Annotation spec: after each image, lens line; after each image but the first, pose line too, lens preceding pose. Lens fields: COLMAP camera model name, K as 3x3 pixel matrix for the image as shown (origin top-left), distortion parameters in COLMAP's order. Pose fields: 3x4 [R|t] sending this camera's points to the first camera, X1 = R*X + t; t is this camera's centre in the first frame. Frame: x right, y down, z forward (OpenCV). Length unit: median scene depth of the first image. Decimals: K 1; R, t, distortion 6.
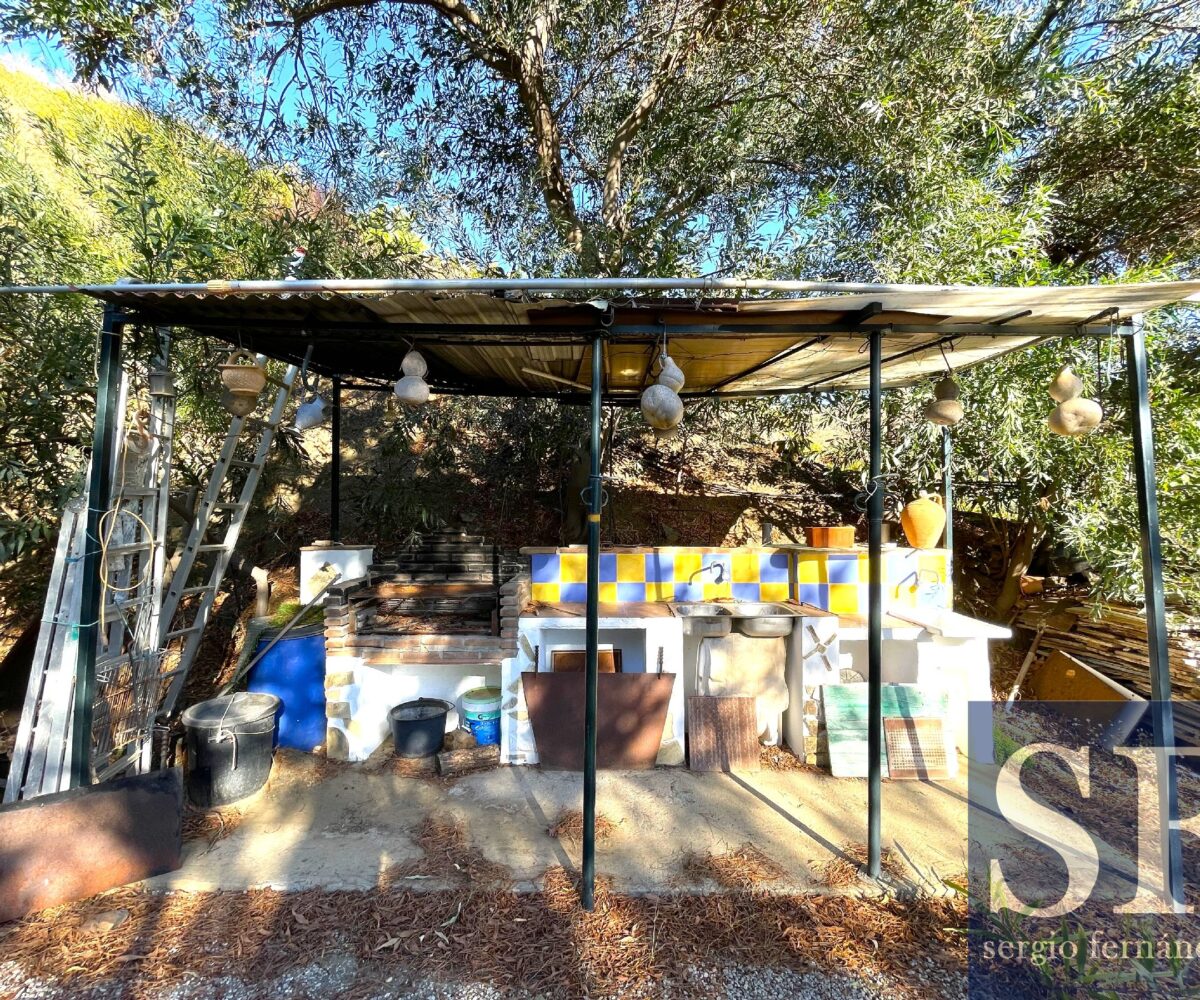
lens RADIAL K [[547.7, 0, 598.4], [0, 547.7, 494.4], [0, 0, 1]] dist [0.000149, 0.000096]
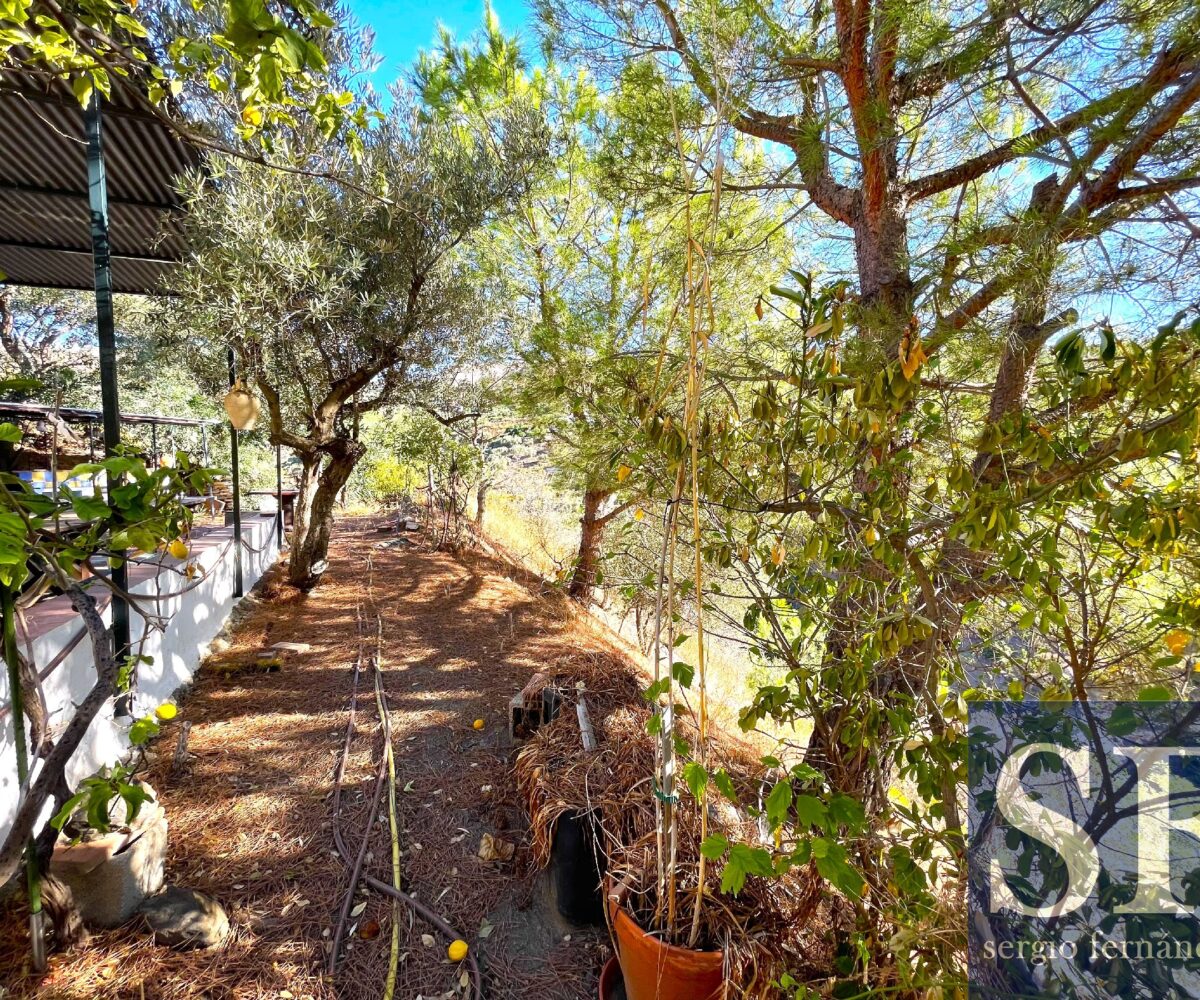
lens RADIAL K [[547.7, 0, 598.4], [0, 547.7, 494.4], [0, 0, 1]] dist [0.000149, 0.000096]
pose [[0.377923, -0.051665, 0.924395, -1.849572], [0.000041, 0.998443, 0.055787, 0.065772], [-0.925837, -0.021046, 0.377336, -3.302161]]
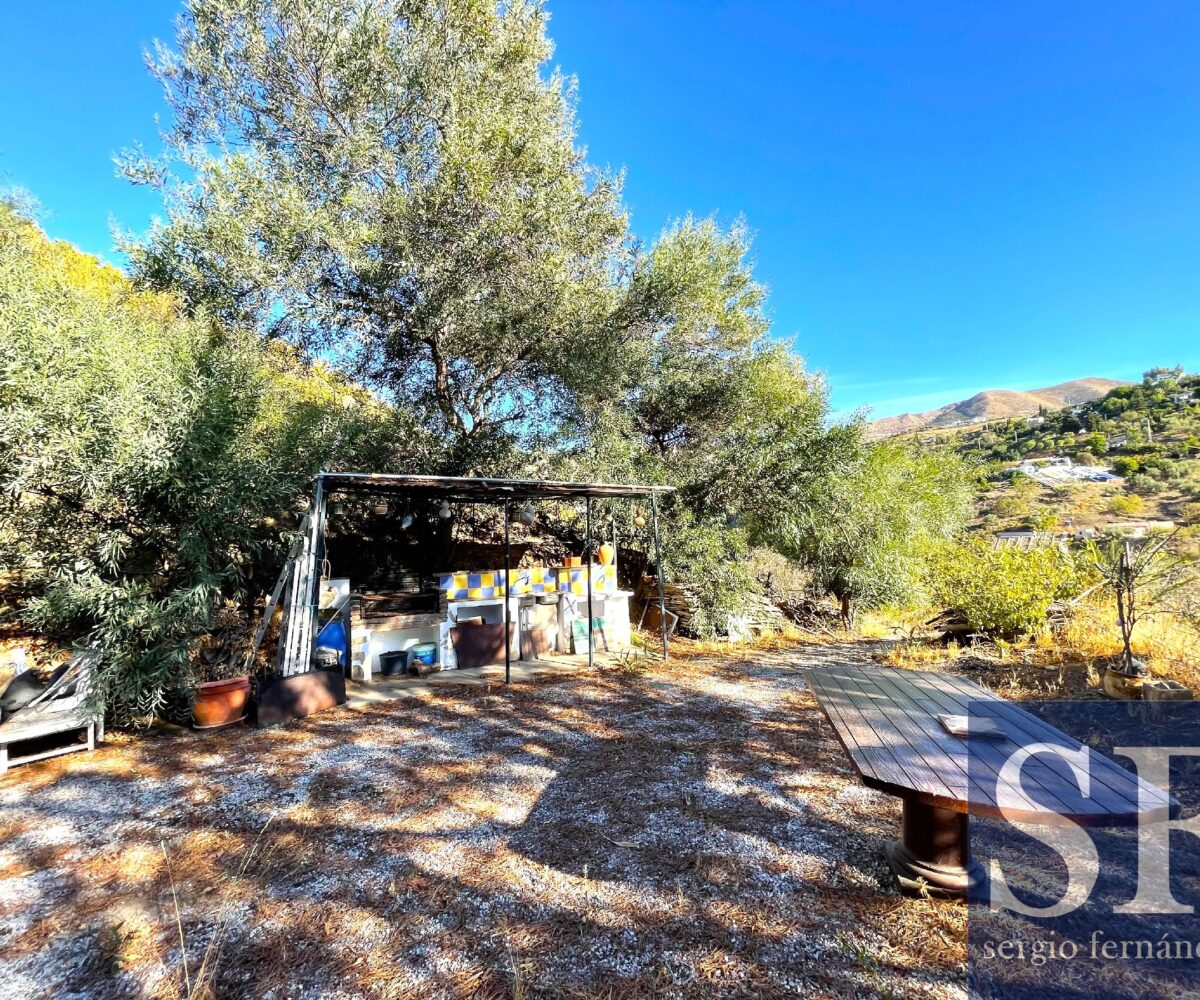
lens RADIAL K [[547.7, 0, 598.4], [0, 547.7, 494.4], [0, 0, 1]] dist [0.000149, 0.000096]
pose [[0.880369, 0.016514, 0.474002, -0.643735], [0.018832, 0.997388, -0.069725, -0.048568], [-0.473916, 0.070310, 0.877759, -1.232367]]
